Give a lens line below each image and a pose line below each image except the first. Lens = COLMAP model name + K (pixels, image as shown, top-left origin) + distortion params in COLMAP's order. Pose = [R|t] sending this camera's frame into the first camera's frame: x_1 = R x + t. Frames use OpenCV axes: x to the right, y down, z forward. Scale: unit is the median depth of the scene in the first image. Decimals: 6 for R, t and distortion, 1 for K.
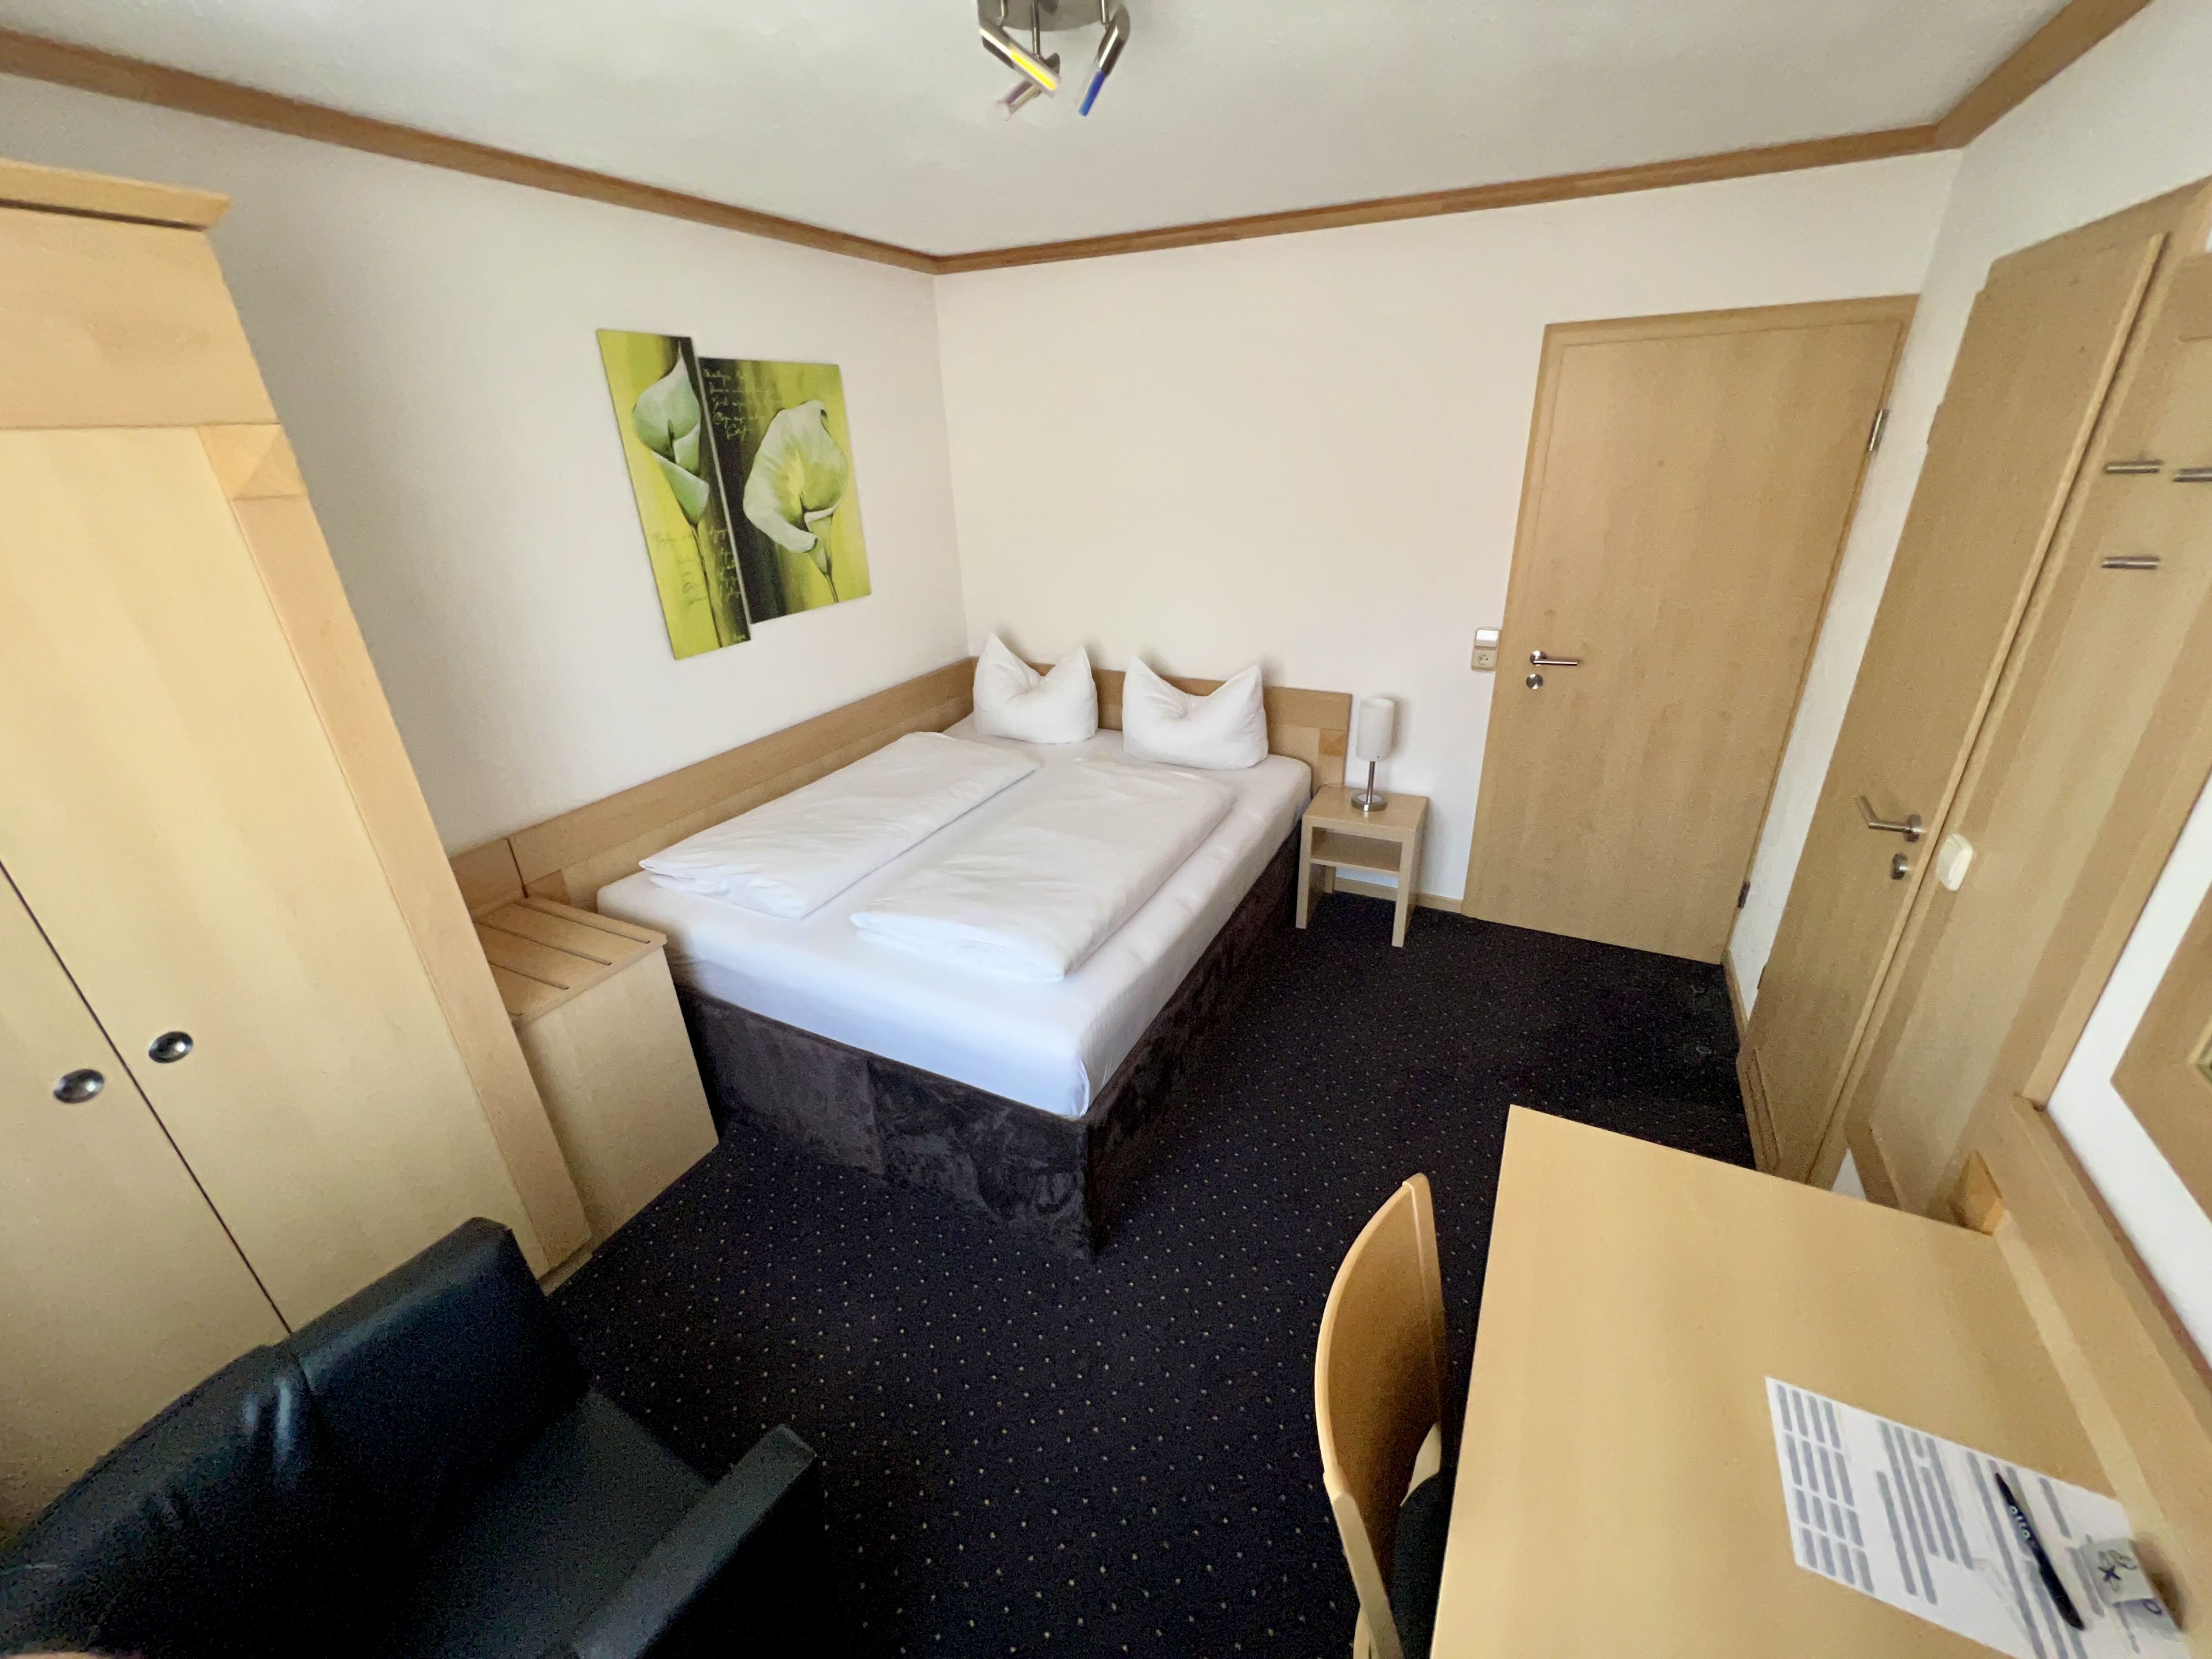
lens RADIAL K [[883.2, 0, 1109.2], [0, 883.2, 825.3], [0, 0, 1]] dist [-0.003542, 0.000110]
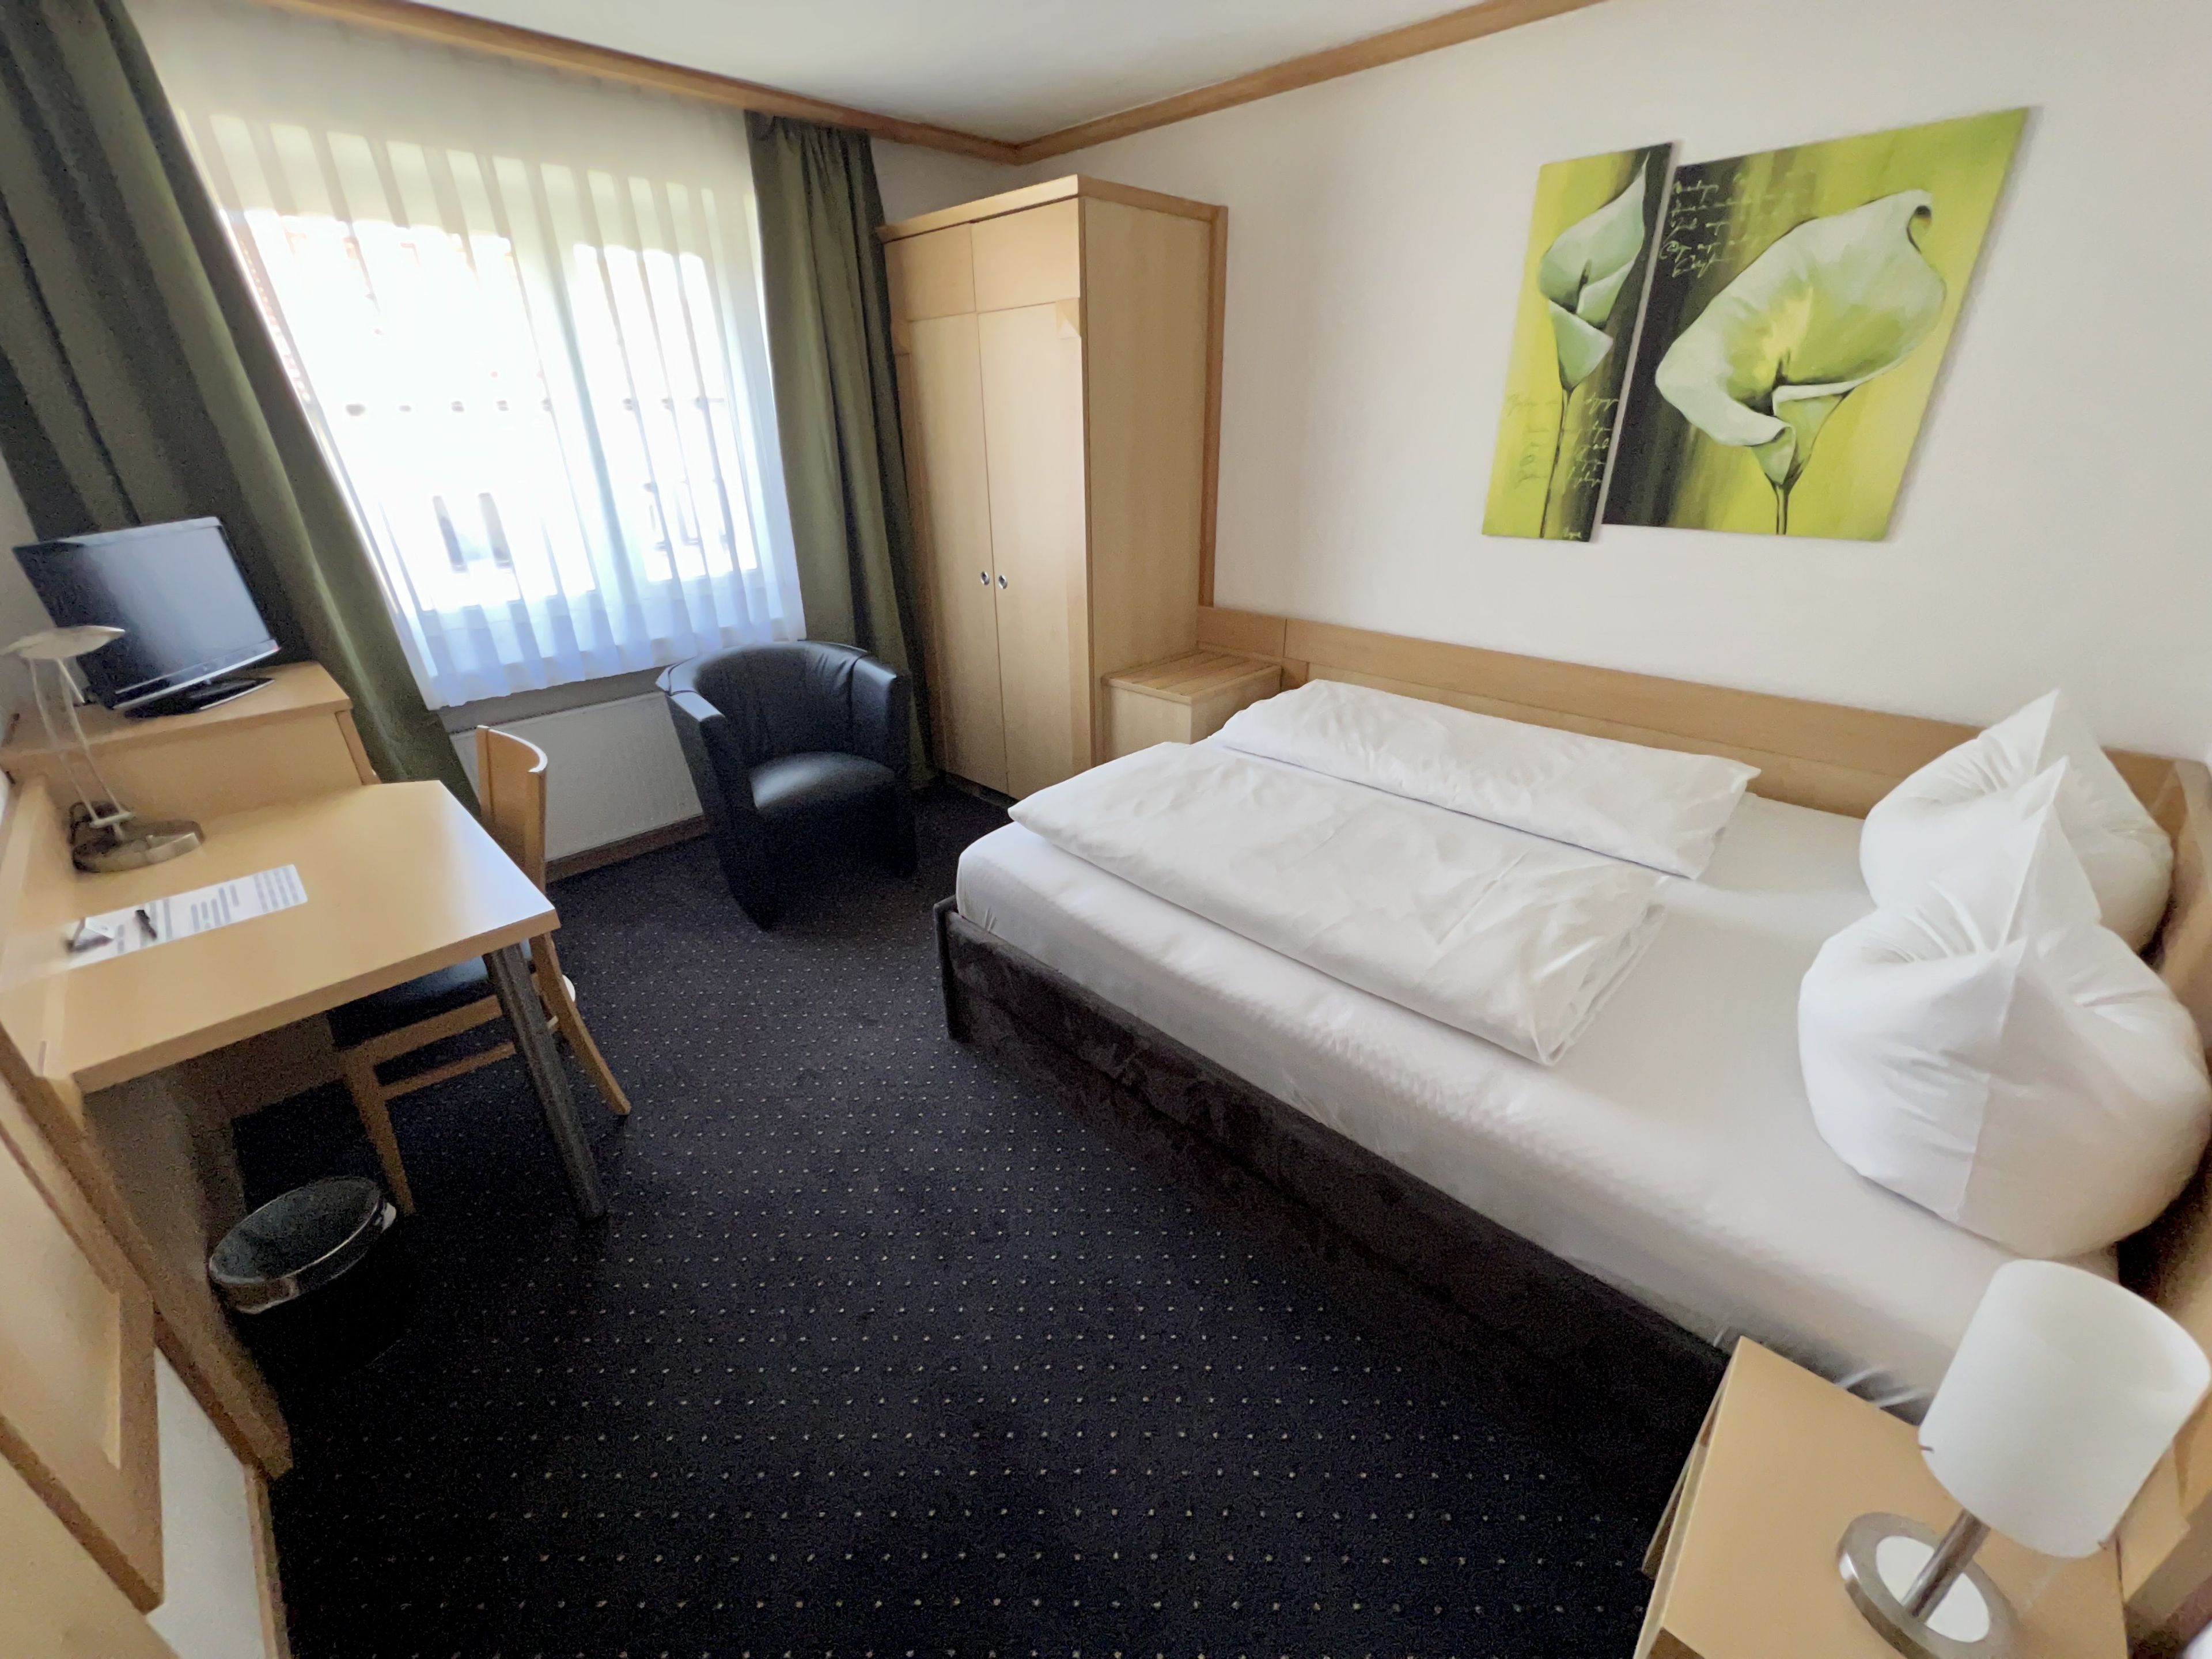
lens RADIAL K [[883.2, 0, 1102.1], [0, 883.2, 829.8], [0, 0, 1]] dist [-0.003542, 0.000110]
pose [[-0.295319, 0.445035, -0.845418, 0.558015], [-0.360817, 0.767401, 0.530006, -0.284776], [0.884645, 0.461562, -0.066052, 0.801670]]
